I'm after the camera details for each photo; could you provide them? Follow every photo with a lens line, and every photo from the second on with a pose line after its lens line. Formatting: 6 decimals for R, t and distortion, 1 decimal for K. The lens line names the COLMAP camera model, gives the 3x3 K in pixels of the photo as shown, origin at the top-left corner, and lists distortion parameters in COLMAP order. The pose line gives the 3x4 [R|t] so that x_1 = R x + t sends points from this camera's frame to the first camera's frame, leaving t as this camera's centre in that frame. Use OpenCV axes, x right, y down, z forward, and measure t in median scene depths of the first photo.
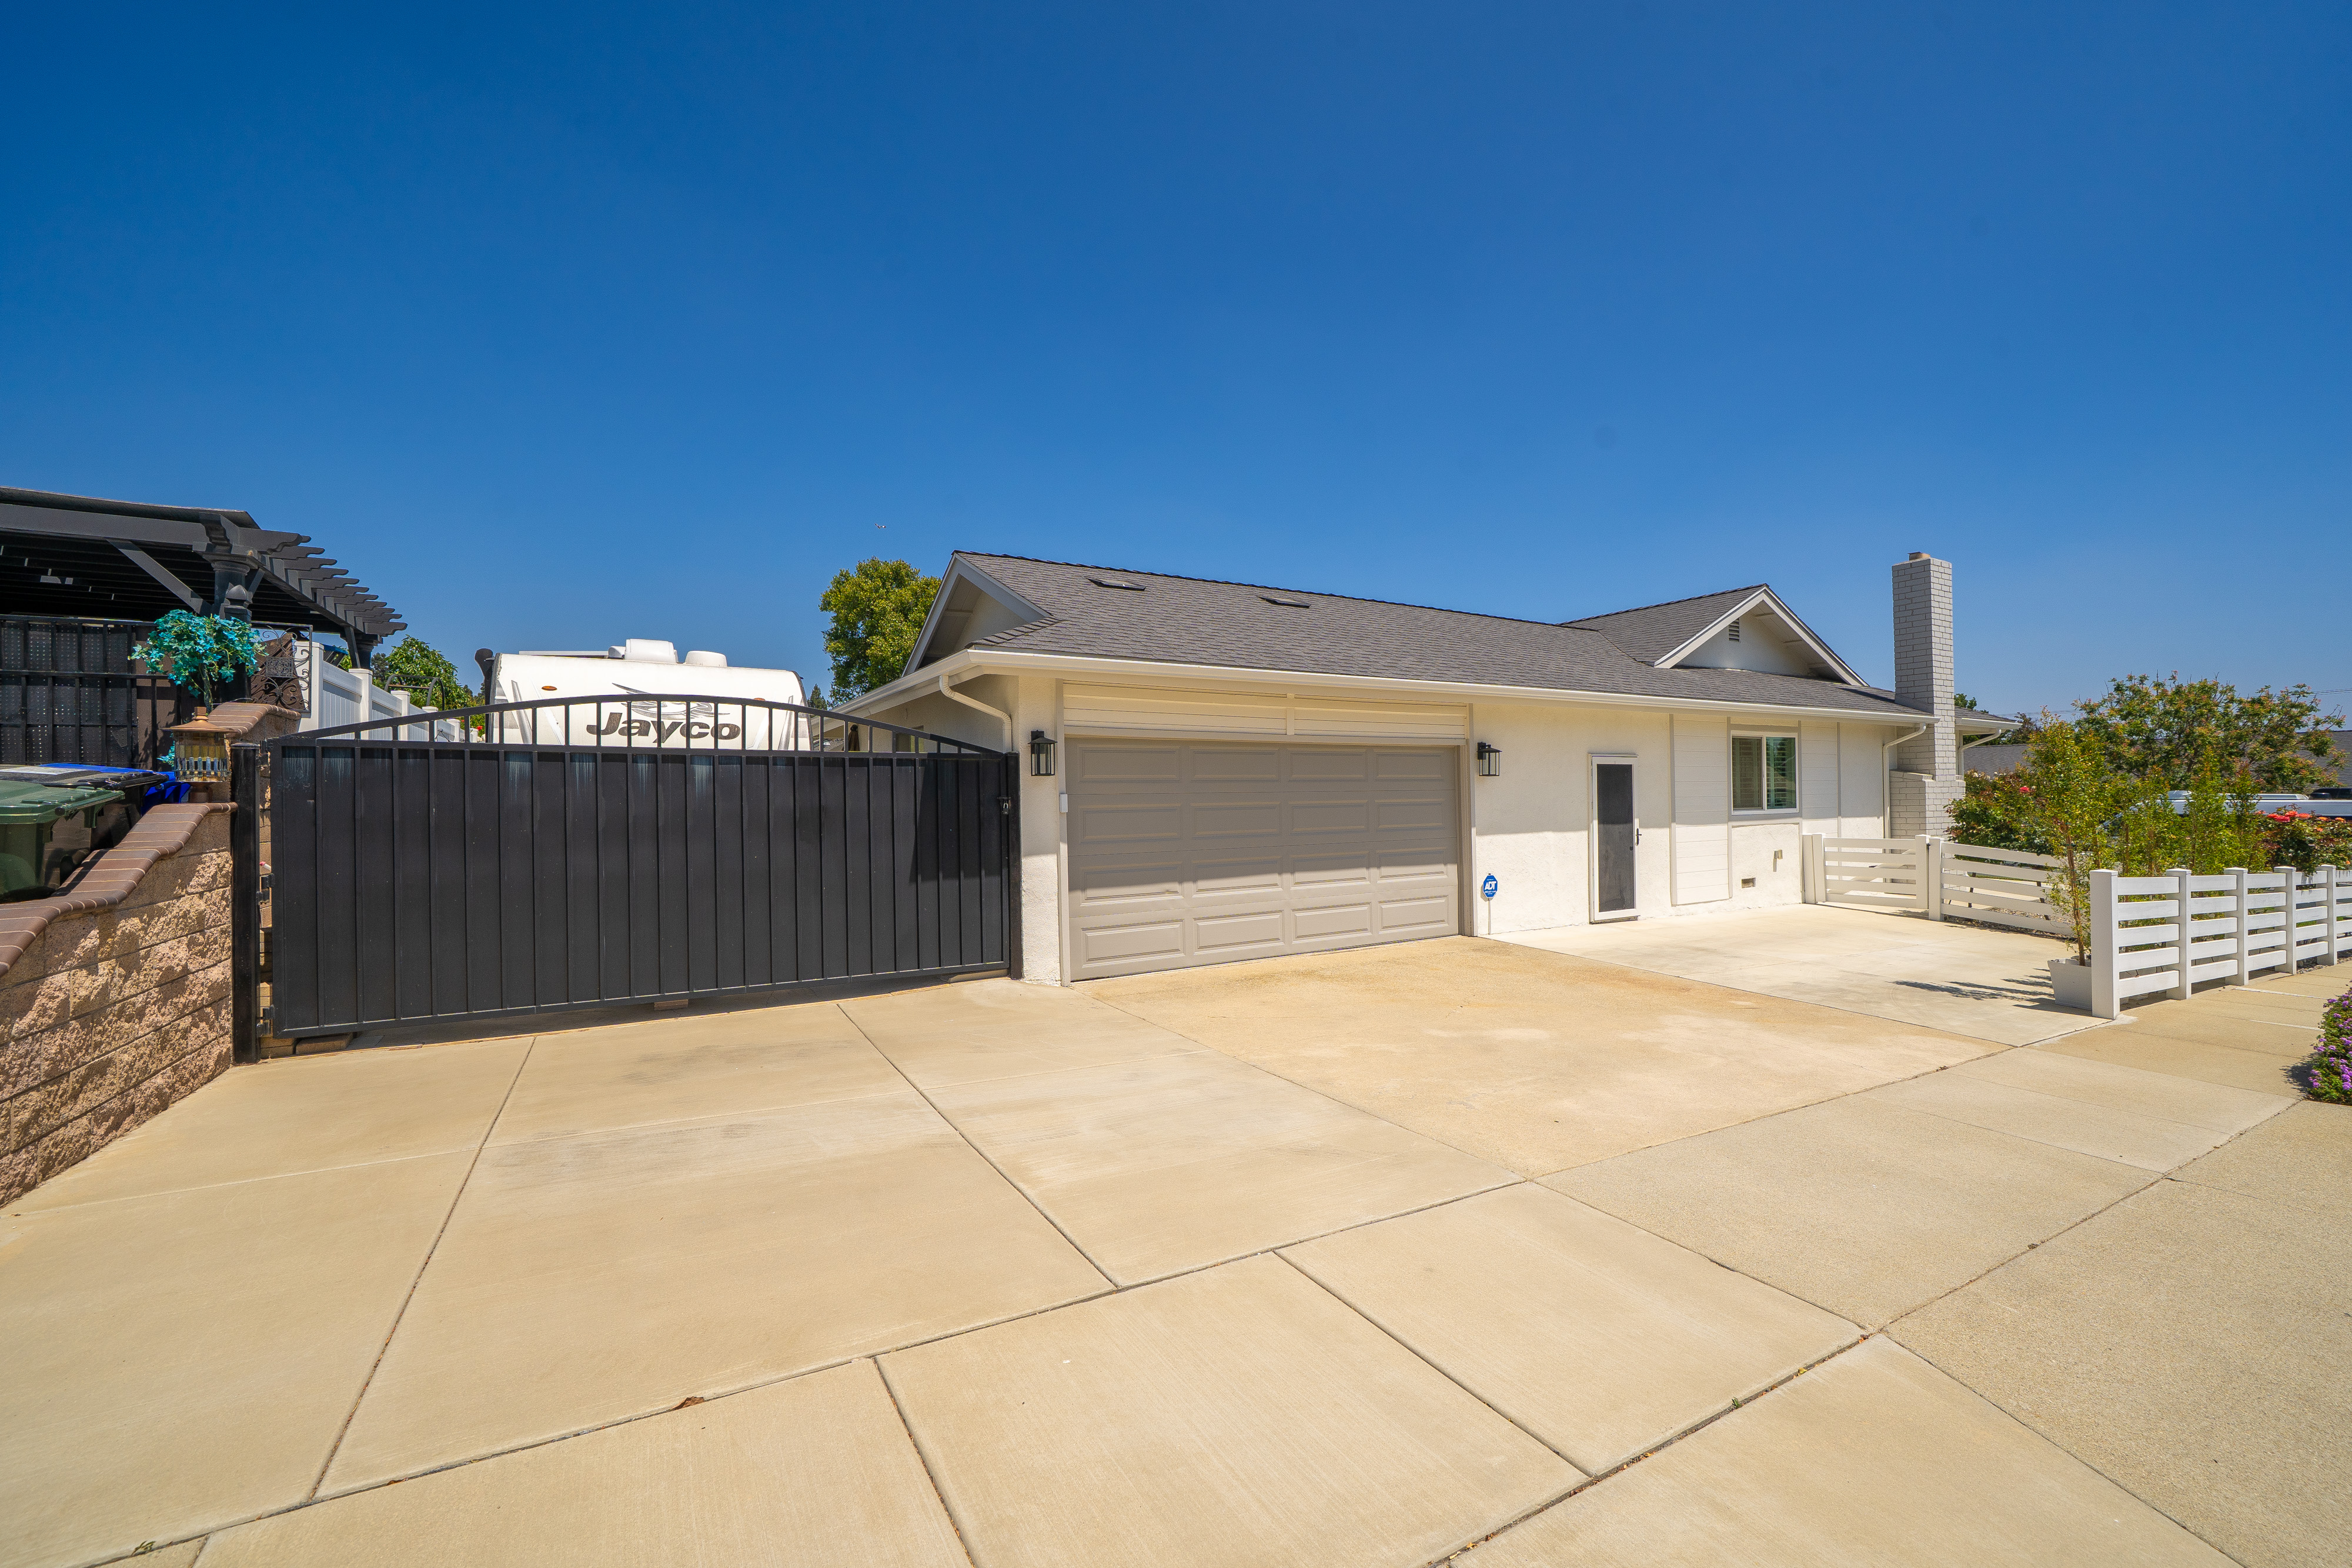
lens RADIAL K [[943.1, 0, 1172.5], [0, 943.1, 794.2], [0, 0, 1]] dist [0.000012, 0.000085]
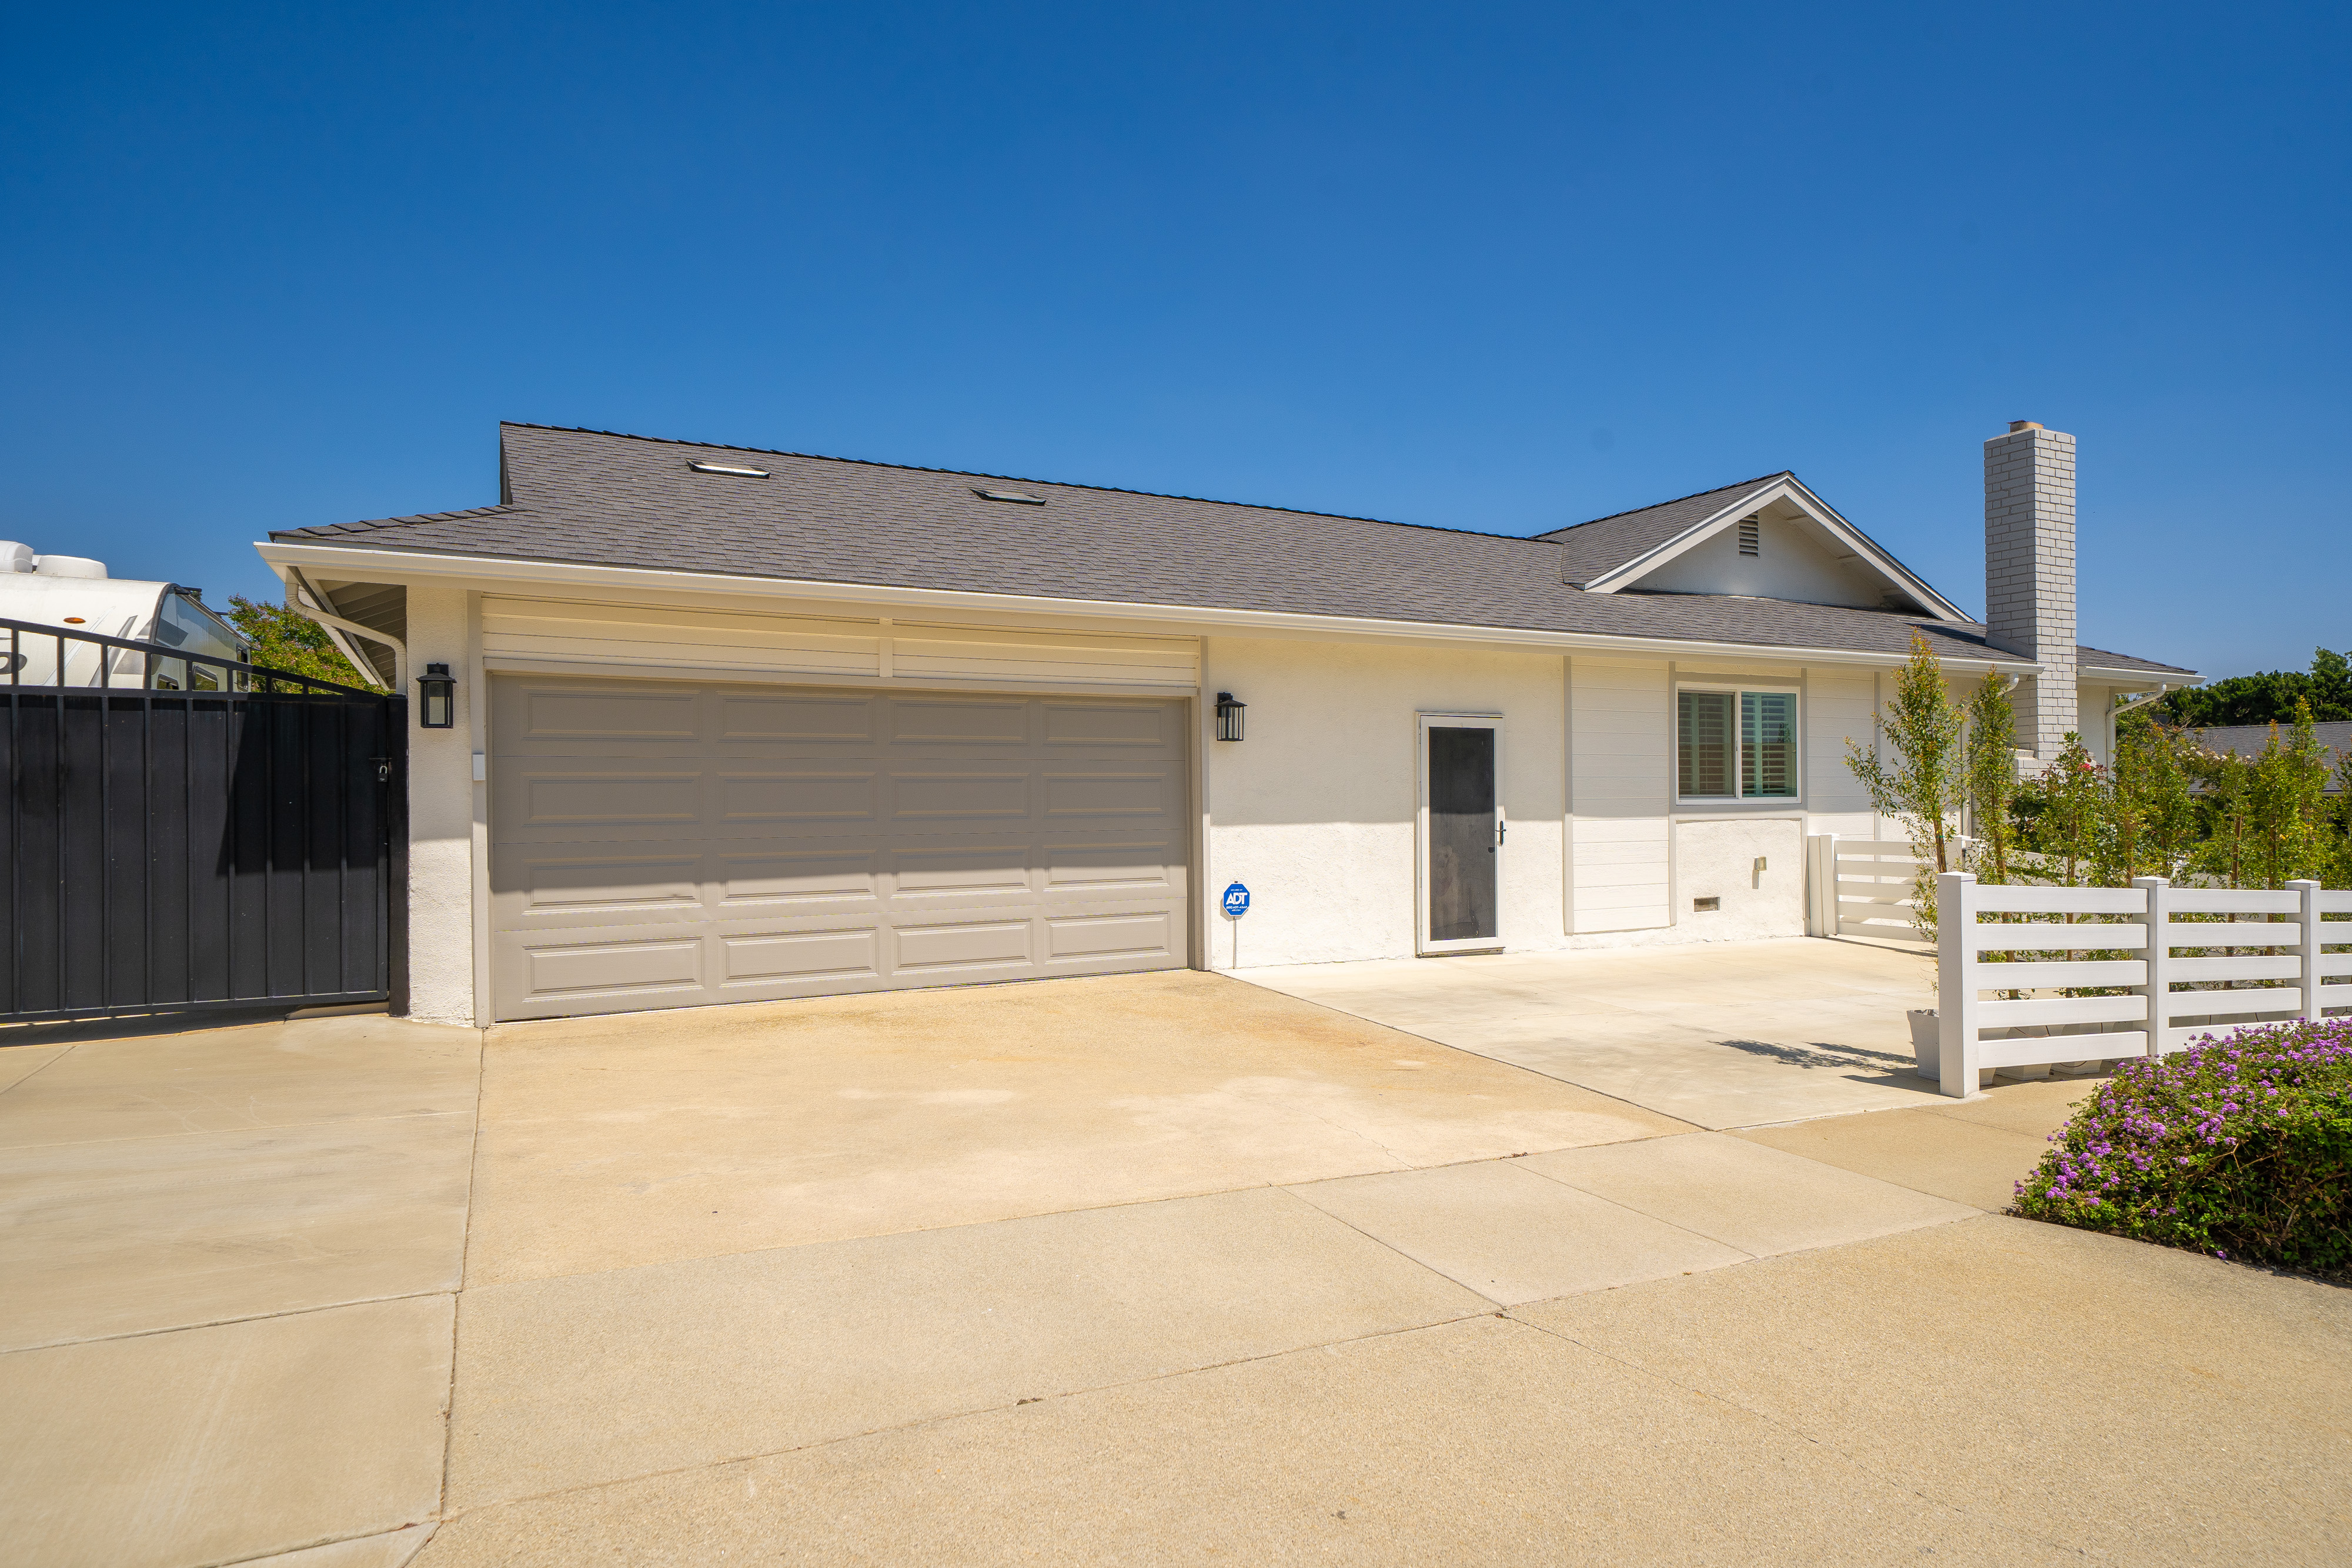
lens RADIAL K [[1313.2, 0, 1176.0], [0, 1313.2, 784.0], [0, 0, 1]] dist [0.031648, 0.000085]
pose [[0.998711, 0.006146, -0.050388, 0.343597], [-0.006463, 0.999960, -0.006129, 0.018865], [0.050348, 0.006447, 0.998711, 0.028536]]
